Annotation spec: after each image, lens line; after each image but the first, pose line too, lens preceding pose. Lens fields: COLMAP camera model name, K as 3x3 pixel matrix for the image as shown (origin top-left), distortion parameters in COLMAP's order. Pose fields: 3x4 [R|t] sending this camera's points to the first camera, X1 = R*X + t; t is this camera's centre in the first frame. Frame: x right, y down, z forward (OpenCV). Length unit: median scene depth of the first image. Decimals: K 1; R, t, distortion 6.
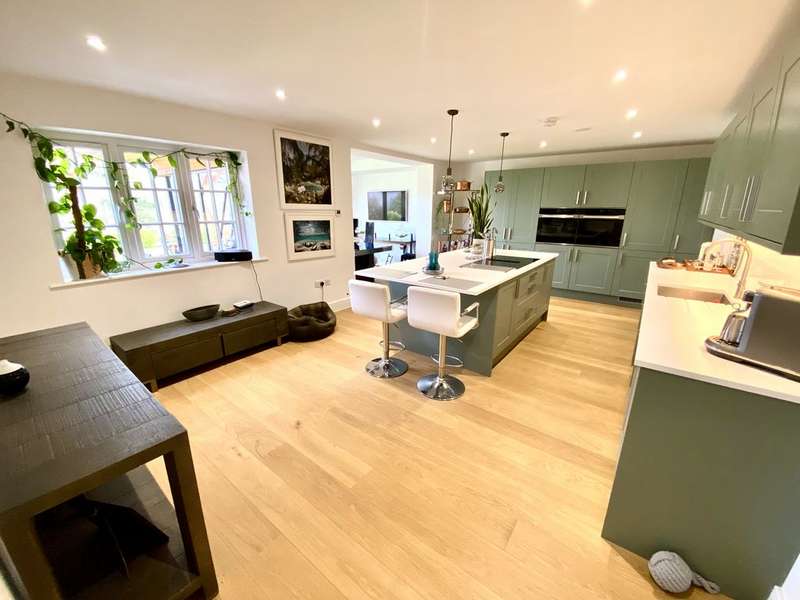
lens RADIAL K [[326.0, 0, 397.9], [0, 326.0, 302.4], [0, 0, 1]] dist [0.003241, -0.005778]
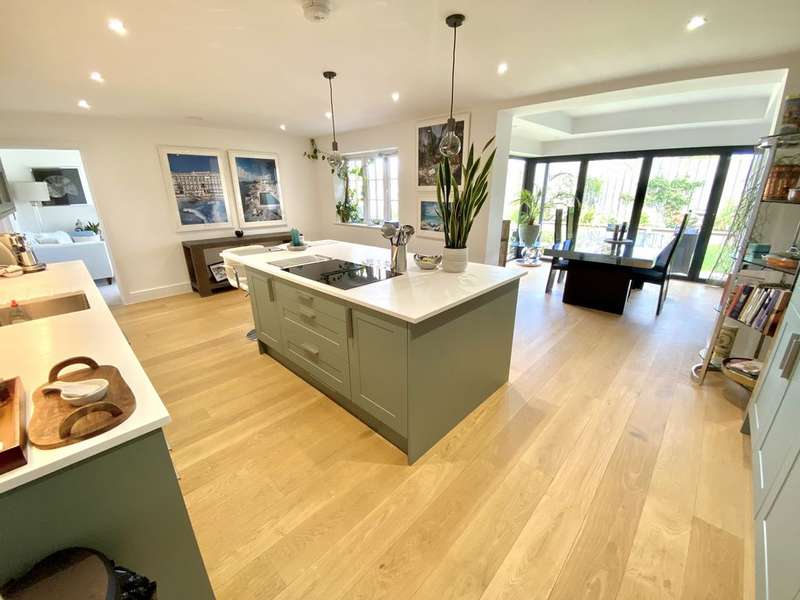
lens RADIAL K [[326.0, 0, 401.0], [0, 326.0, 302.1], [0, 0, 1]] dist [0.003241, -0.005778]
pose [[-0.096842, 0.319321, -0.942685, 0.892667], [-0.269202, 0.903431, 0.333680, -0.301105], [0.958202, 0.286087, -0.001528, 1.062540]]
